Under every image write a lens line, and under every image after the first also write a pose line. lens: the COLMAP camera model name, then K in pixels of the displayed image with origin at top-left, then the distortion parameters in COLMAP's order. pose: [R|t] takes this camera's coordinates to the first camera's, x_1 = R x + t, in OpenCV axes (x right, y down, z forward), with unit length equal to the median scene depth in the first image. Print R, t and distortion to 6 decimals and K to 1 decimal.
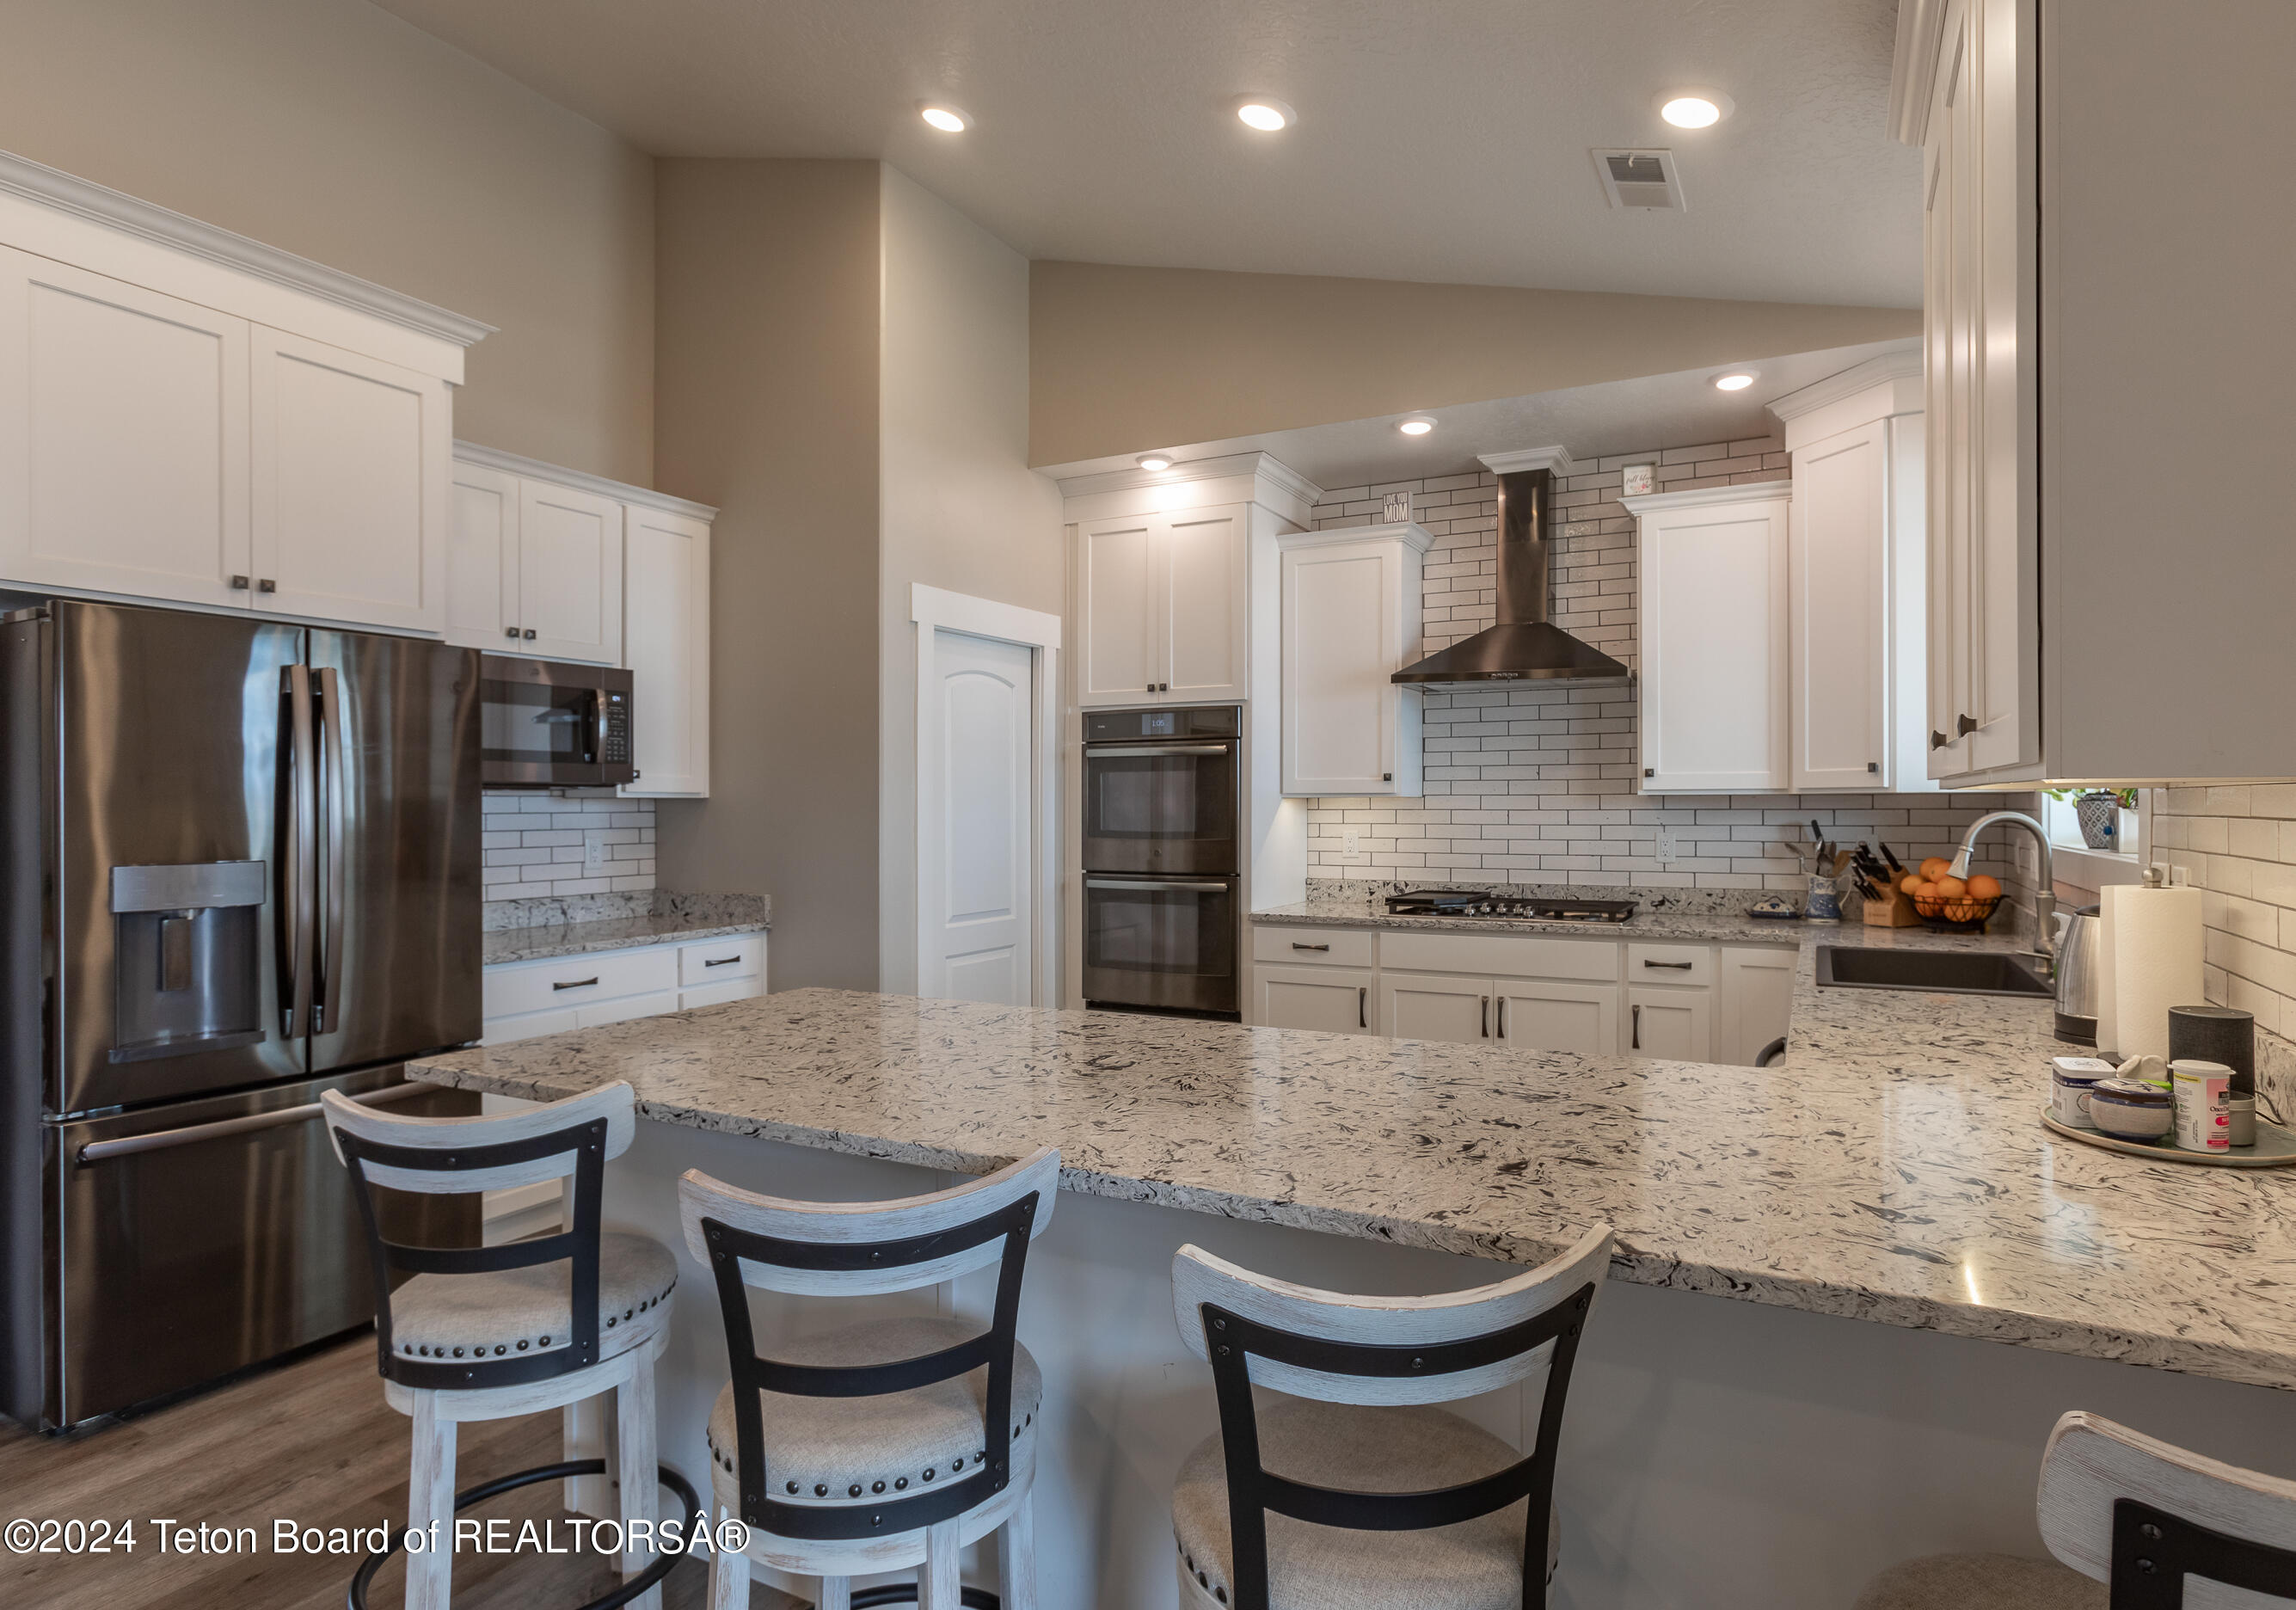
lens RADIAL K [[1315.5, 0, 1148.0], [0, 1315.5, 805.0], [0, 0, 1]] dist [-0.035652, 0.049963]
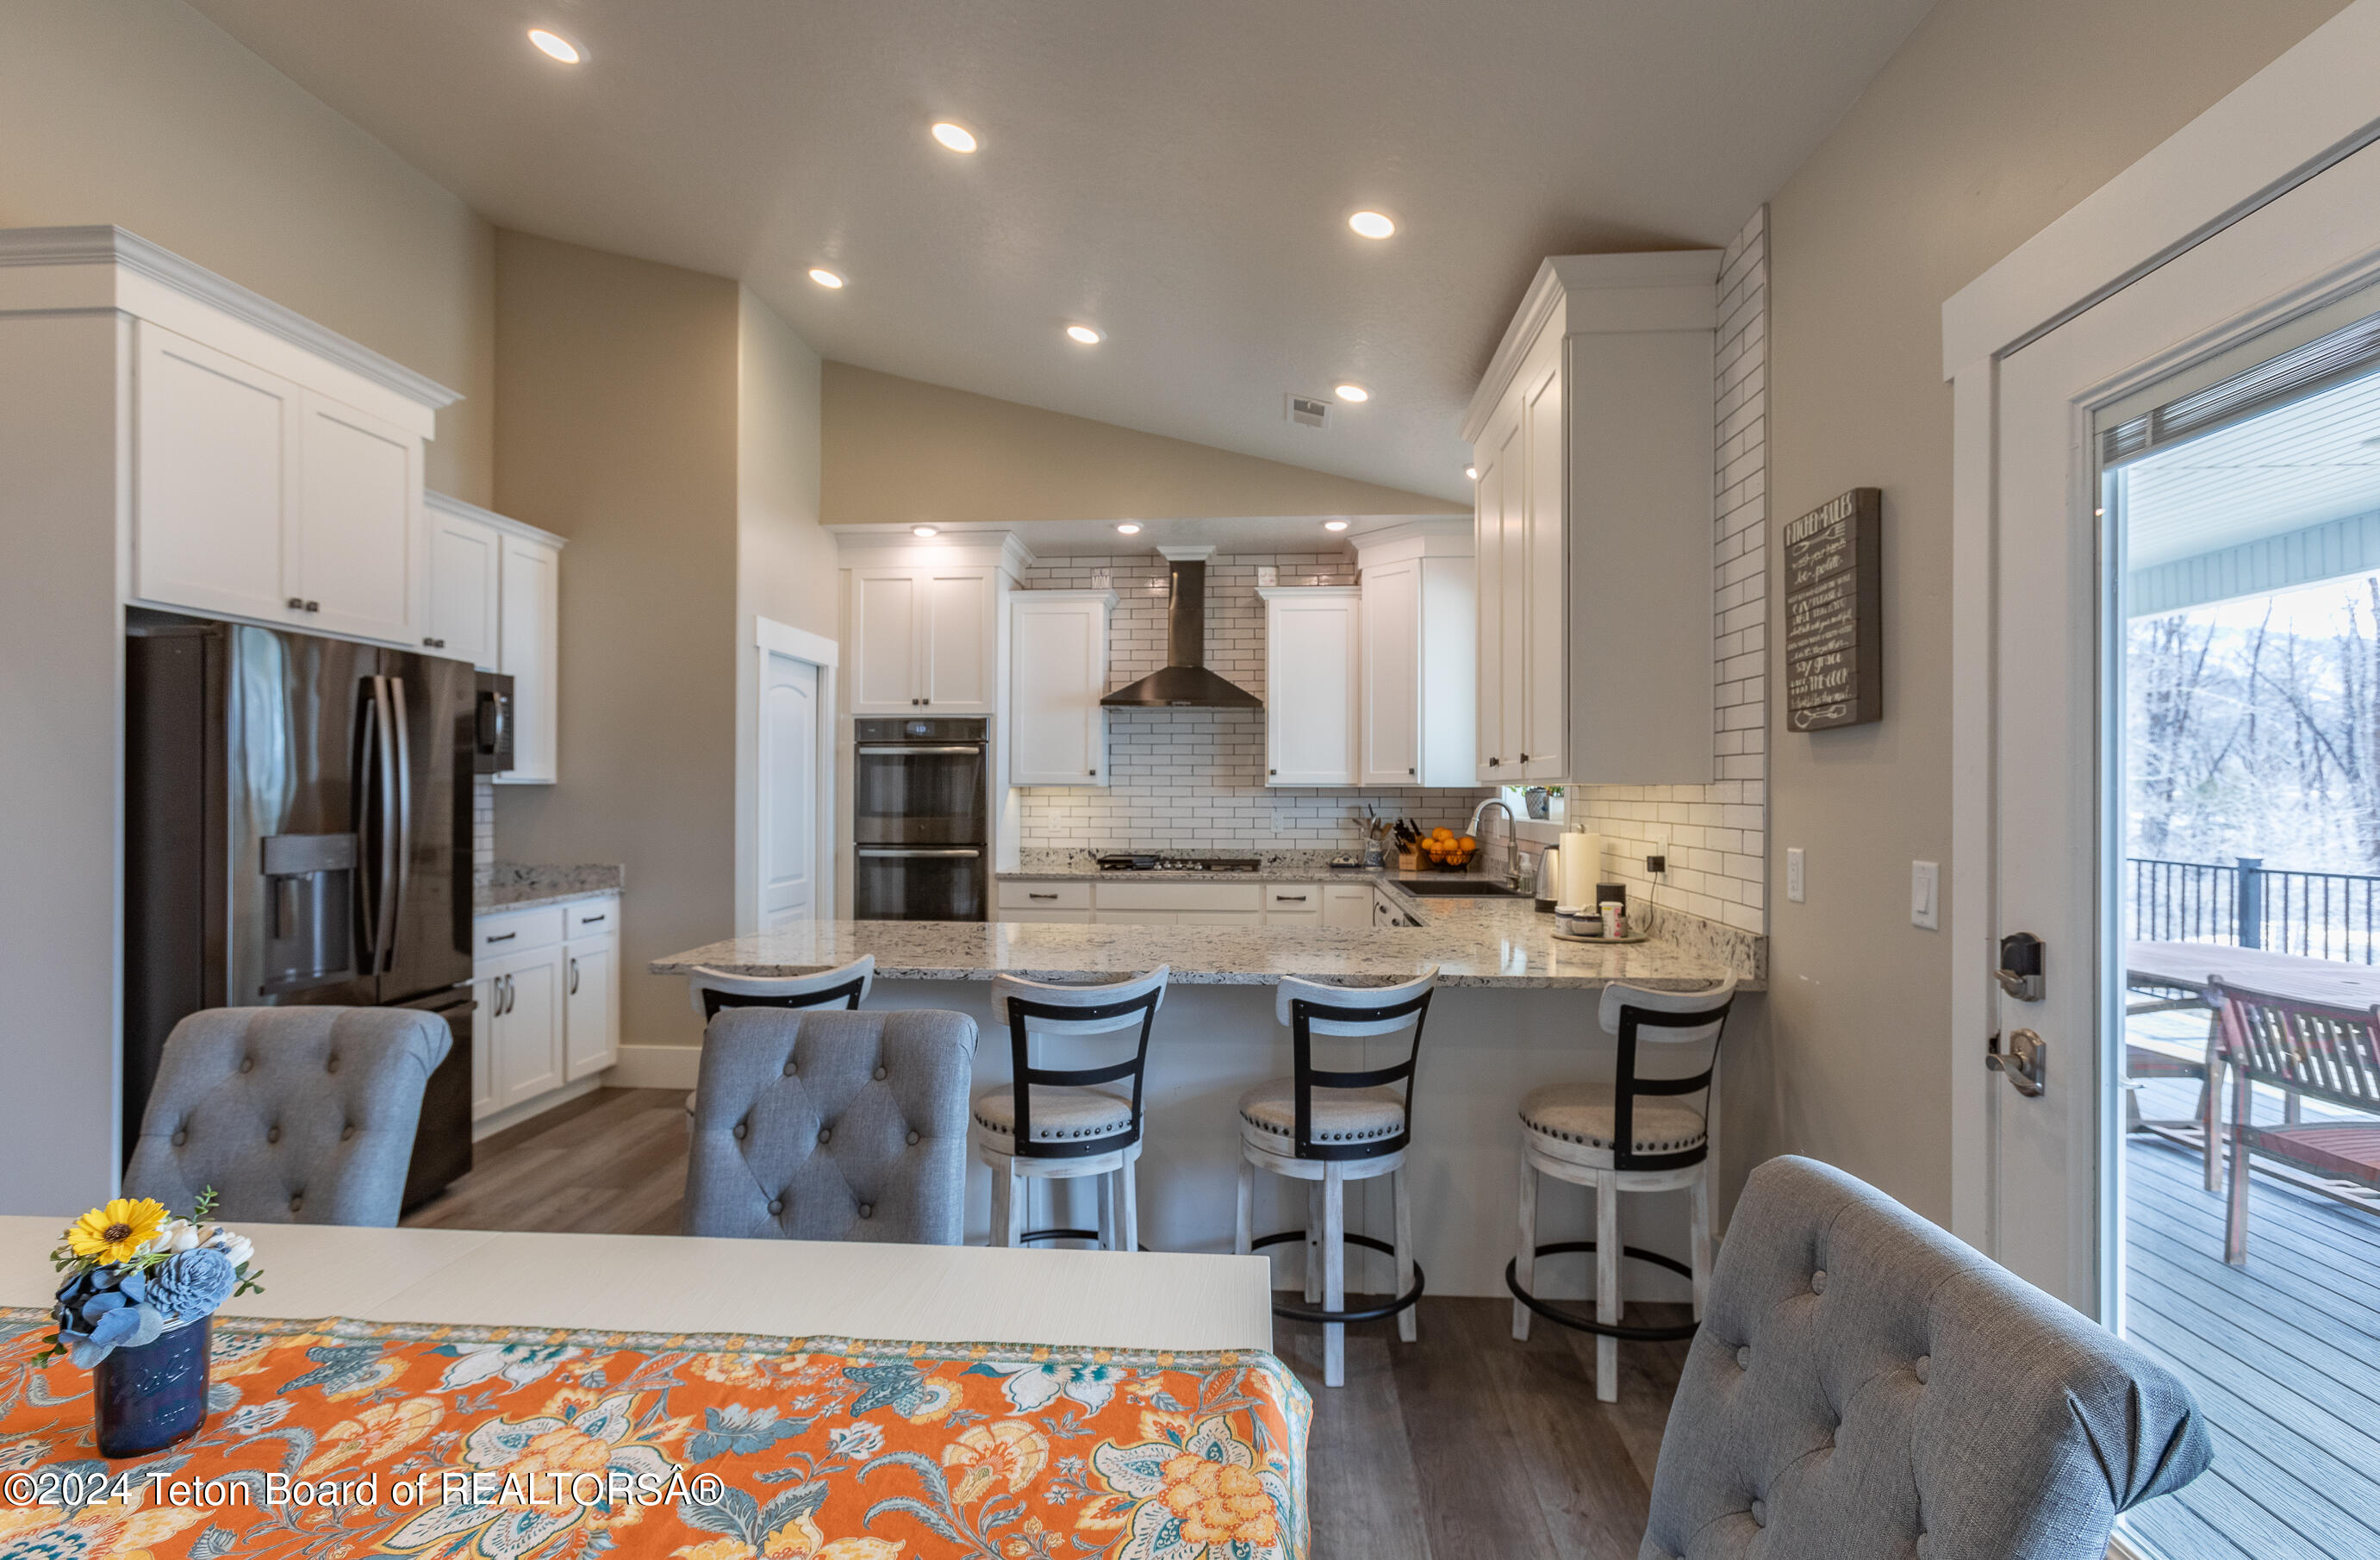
lens RADIAL K [[1214.4, 0, 1190.0], [0, 1214.4, 780.0], [0, 0, 1]] dist [-0.000638, 0.000105]
pose [[0.918392, 0.009281, 0.395562, -0.248580], [-0.005236, 0.999922, -0.011304, 0.000559], [-0.395637, 0.008310, 0.918370, -0.233448]]
